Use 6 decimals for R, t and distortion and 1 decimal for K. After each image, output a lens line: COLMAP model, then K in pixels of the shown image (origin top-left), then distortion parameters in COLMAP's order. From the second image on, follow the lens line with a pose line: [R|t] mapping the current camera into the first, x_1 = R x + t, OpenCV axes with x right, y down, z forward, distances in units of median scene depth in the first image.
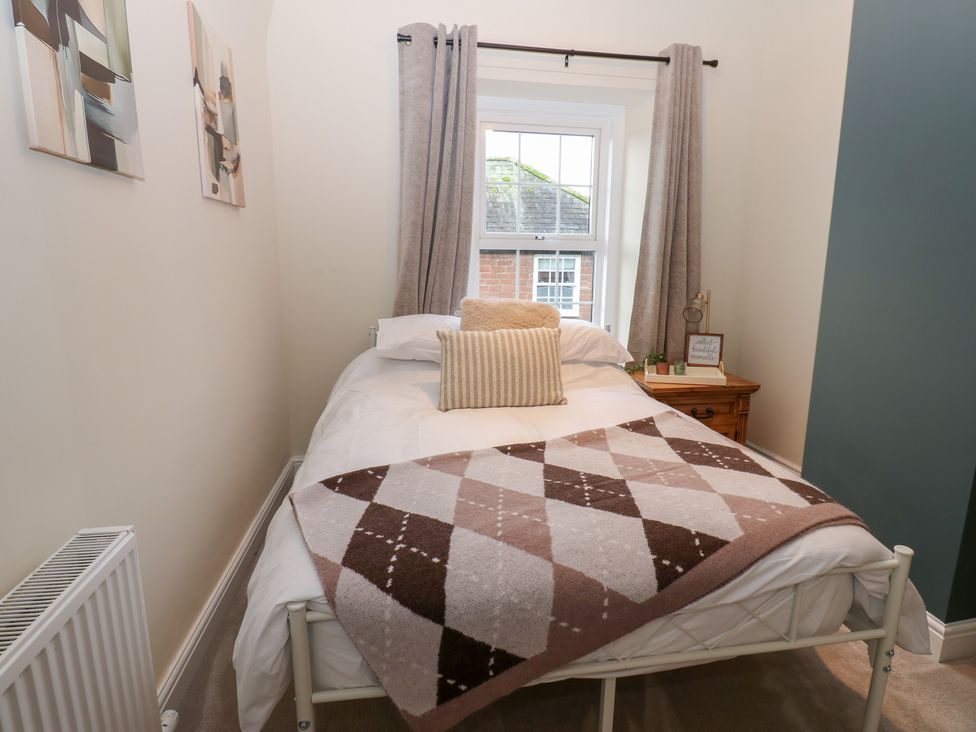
lens RADIAL K [[517.7, 0, 489.4], [0, 517.7, 353.0], [0, 0, 1]] dist [0.001565, -0.012033]
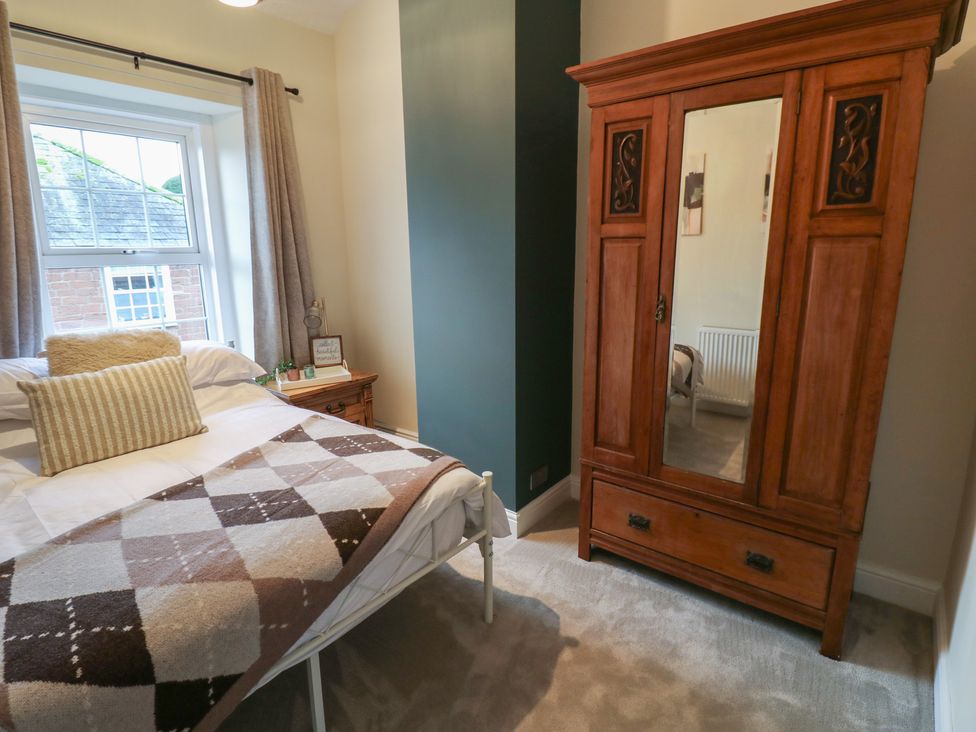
lens RADIAL K [[517.7, 0, 493.7], [0, 517.7, 358.7], [0, 0, 1]] dist [0.001565, -0.012033]
pose [[0.738543, -0.155410, 0.656050, -0.106006], [0.137904, 0.987319, 0.078638, -0.057468], [-0.659952, 0.032394, 0.750609, -0.138784]]
